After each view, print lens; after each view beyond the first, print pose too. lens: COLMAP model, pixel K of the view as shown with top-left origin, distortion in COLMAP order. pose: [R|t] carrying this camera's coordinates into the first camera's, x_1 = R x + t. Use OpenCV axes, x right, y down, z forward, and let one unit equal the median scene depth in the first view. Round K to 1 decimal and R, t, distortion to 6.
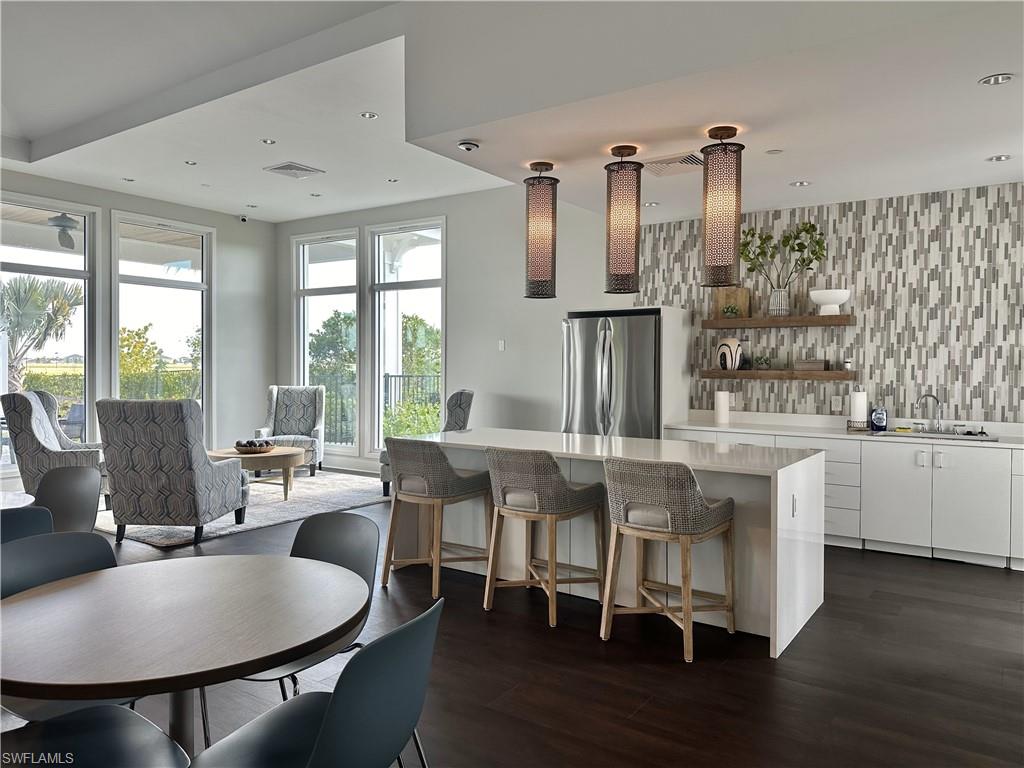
lens RADIAL K [[725.5, 0, 512.0], [0, 725.5, 381.2], [0, 0, 1]] dist [-0.000048, 0.000489]
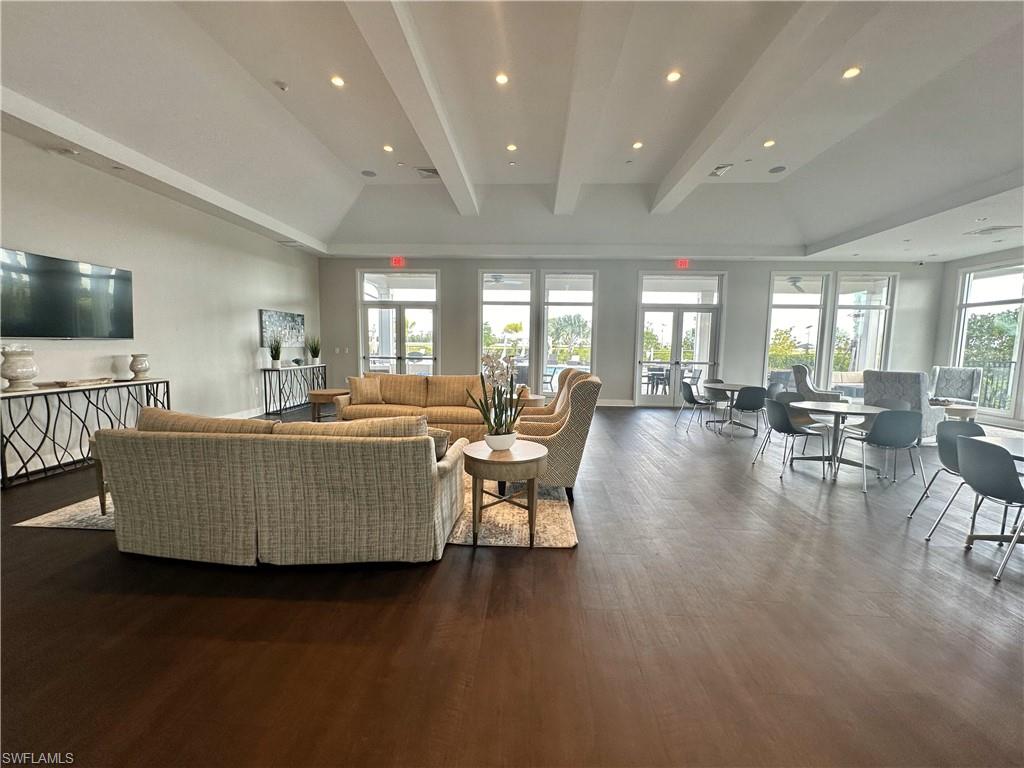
lens RADIAL K [[410.9, 0, 512.9], [0, 410.9, 385.3], [0, 0, 1]] dist [-0.000785, -0.000165]
pose [[0.529183, 0.085258, -0.844213, -0.053824], [-0.029067, 0.996177, 0.082385, 0.000608], [0.848009, -0.019058, 0.529638, -0.280696]]
